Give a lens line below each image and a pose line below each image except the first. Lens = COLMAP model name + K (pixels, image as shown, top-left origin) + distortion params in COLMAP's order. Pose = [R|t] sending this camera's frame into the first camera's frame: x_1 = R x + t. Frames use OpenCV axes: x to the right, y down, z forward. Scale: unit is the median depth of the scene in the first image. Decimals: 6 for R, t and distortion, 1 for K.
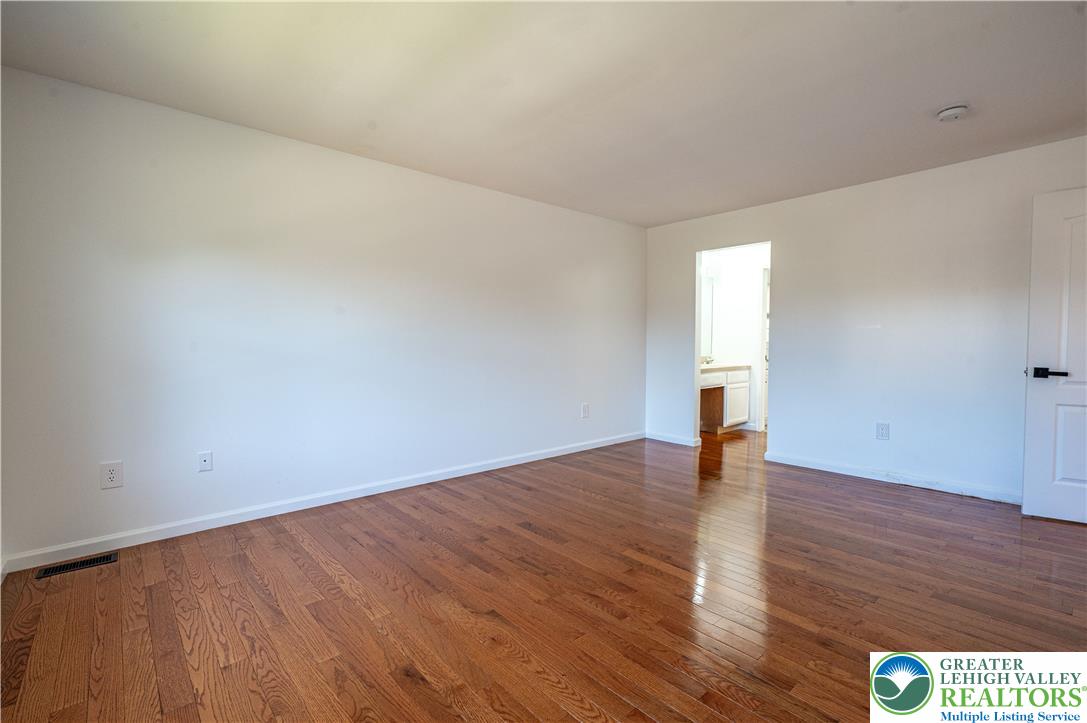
lens RADIAL K [[486.0, 0, 541.5], [0, 486.0, 362.4], [0, 0, 1]] dist [-0.004178, 0.001110]
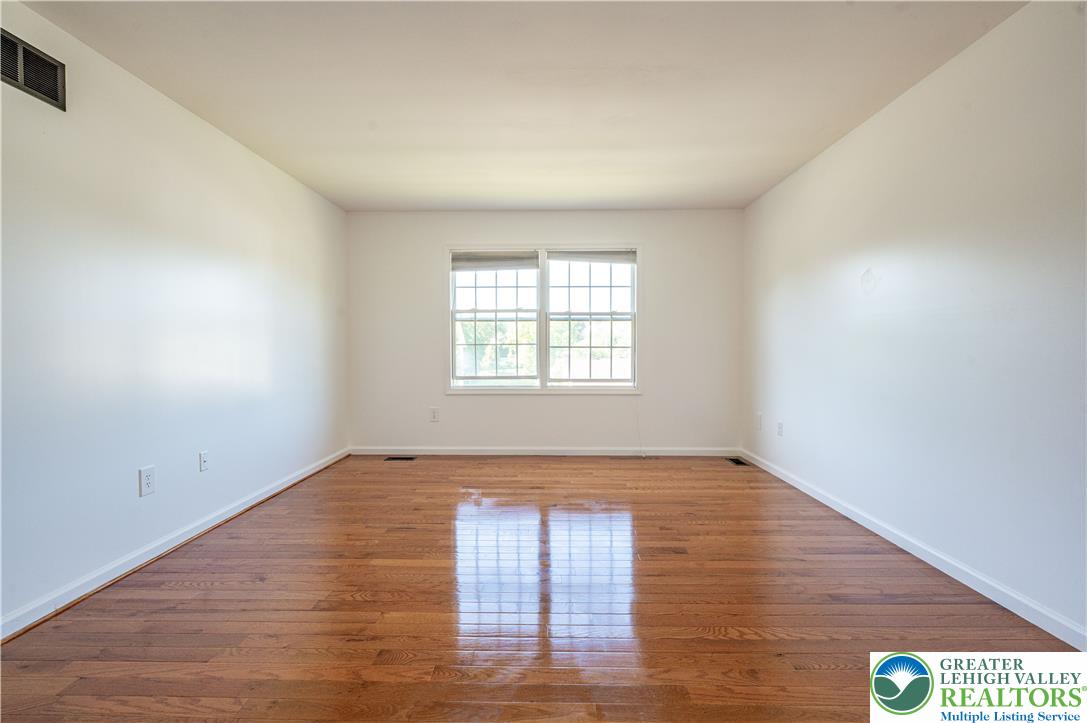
lens RADIAL K [[486.0, 0, 541.5], [0, 486.0, 362.4], [0, 0, 1]] dist [-0.004178, 0.001110]
pose [[-0.676837, 0.027718, -0.735611, 0.610191], [-0.021731, 0.998103, 0.057603, -0.037900], [0.735812, 0.054973, -0.674951, 1.107923]]
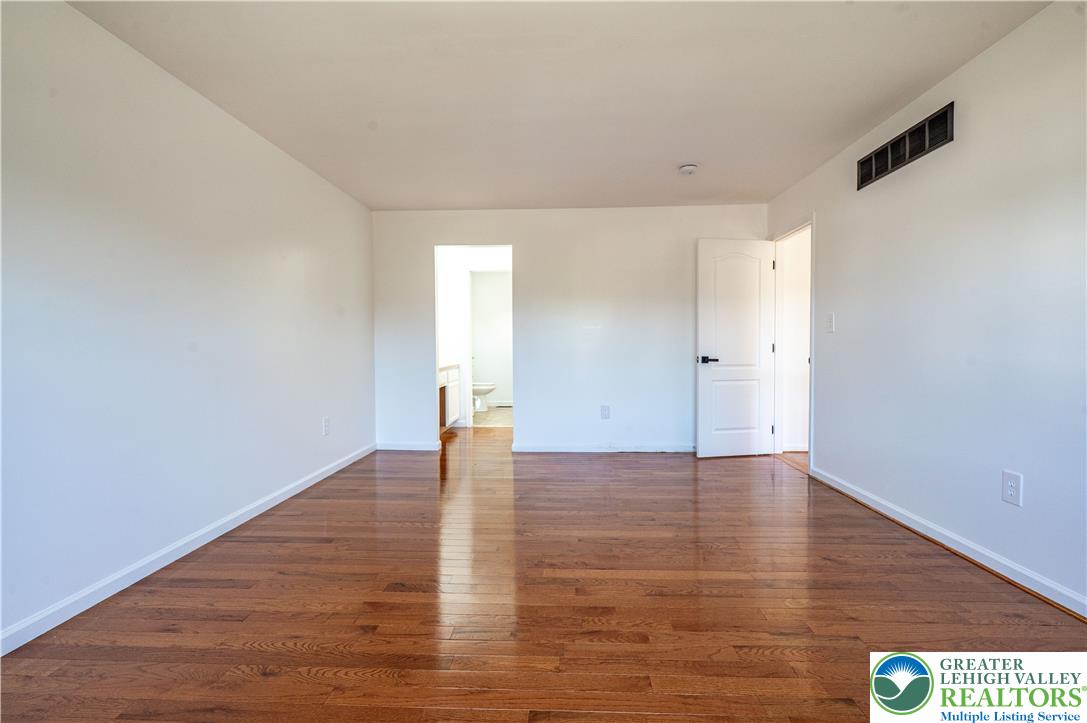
lens RADIAL K [[486.0, 0, 541.5], [0, 486.0, 362.4], [0, 0, 1]] dist [-0.004178, 0.001110]
pose [[0.696589, -0.028478, 0.716905, -0.312382], [0.032817, 0.999431, 0.007814, 0.001009], [-0.716720, 0.018083, 0.697127, 0.266854]]
